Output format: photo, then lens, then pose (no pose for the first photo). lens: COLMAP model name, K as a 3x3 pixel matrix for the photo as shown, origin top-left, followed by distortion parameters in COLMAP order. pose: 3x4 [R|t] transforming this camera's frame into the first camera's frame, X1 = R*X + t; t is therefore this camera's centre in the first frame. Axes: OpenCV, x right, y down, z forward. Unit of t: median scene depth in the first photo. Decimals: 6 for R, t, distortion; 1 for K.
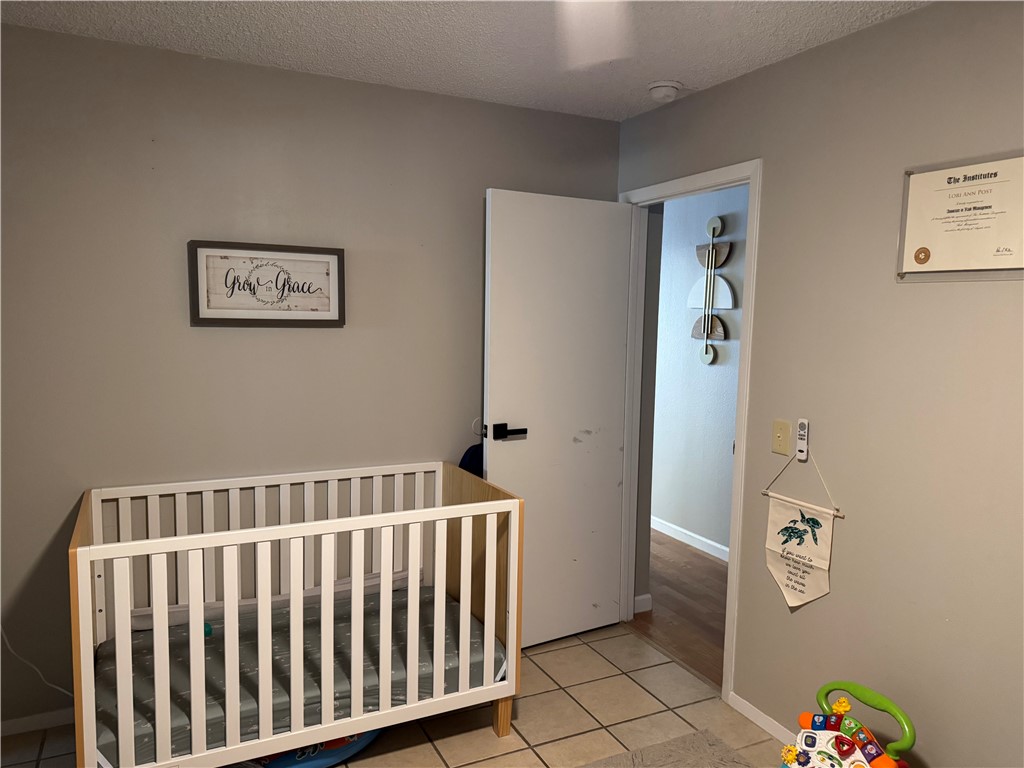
lens RADIAL K [[727.3, 0, 512.7], [0, 727.3, 383.9], [0, 0, 1]] dist [-0.003182, -0.000730]
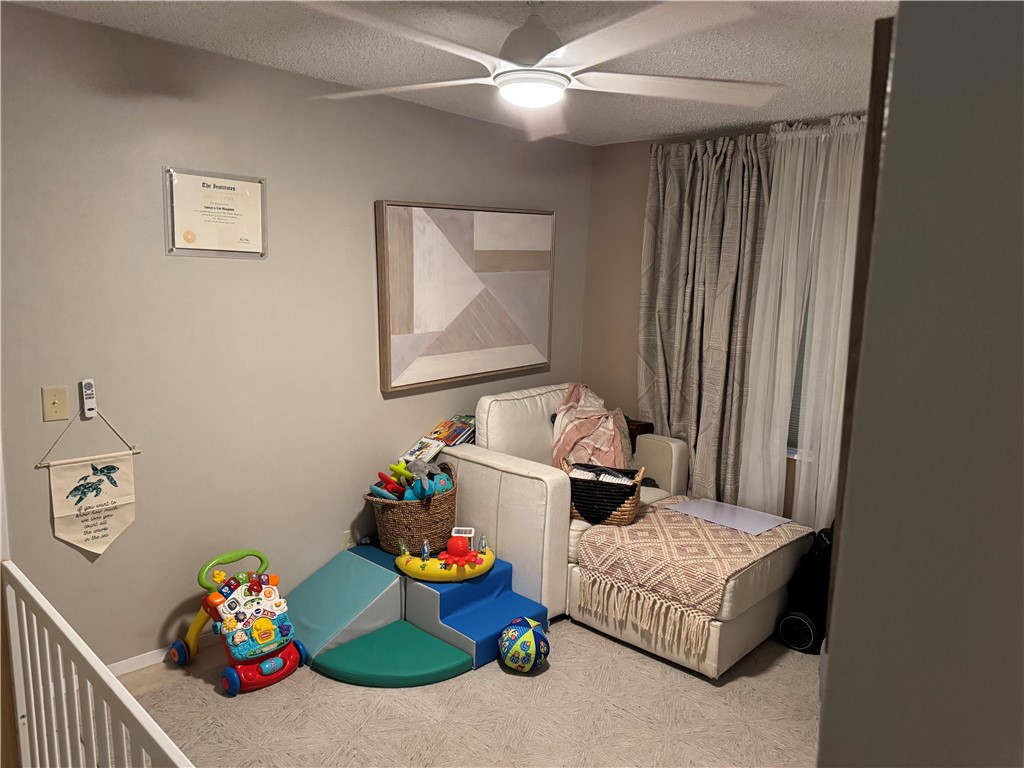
lens RADIAL K [[727.3, 0, 513.1], [0, 727.3, 389.1], [0, 0, 1]] dist [-0.003182, -0.000730]
pose [[-0.328558, -0.167416, 0.929528, -0.780051], [0.059454, 0.978547, 0.197260, -0.107913], [-0.942611, 0.120076, -0.311556, 0.738160]]
